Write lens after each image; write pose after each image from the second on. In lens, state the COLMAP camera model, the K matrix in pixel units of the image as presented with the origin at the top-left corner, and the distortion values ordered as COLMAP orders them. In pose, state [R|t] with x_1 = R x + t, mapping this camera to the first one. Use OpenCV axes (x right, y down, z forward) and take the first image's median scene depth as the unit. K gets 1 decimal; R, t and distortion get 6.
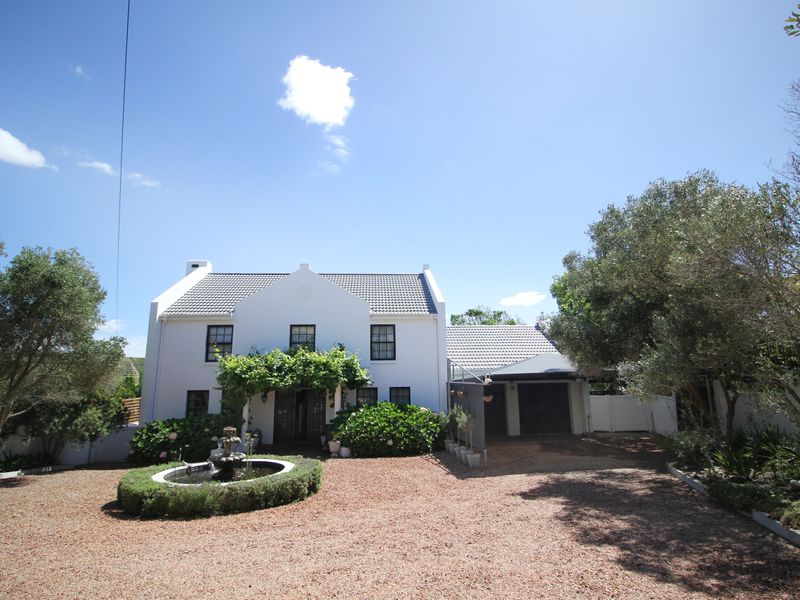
lens RADIAL K [[410.9, 0, 400.0], [0, 410.9, 300.0], [0, 0, 1]] dist [0.002840, -0.017715]
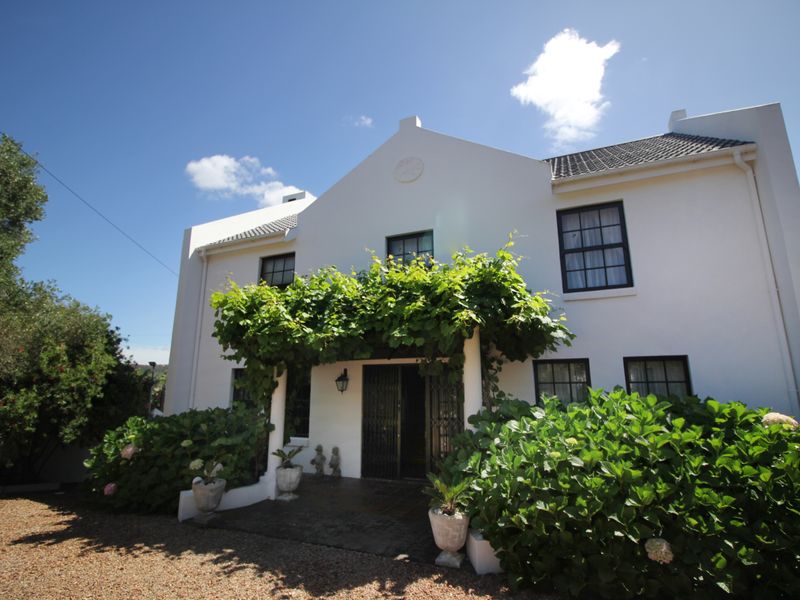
lens RADIAL K [[410.9, 0, 400.0], [0, 410.9, 300.0], [0, 0, 1]] dist [0.002840, -0.017715]
pose [[0.884883, -0.085037, -0.457985, -0.034992], [0.081895, 0.996282, -0.026754, 0.180422], [0.458557, -0.013832, 0.888557, 0.672355]]
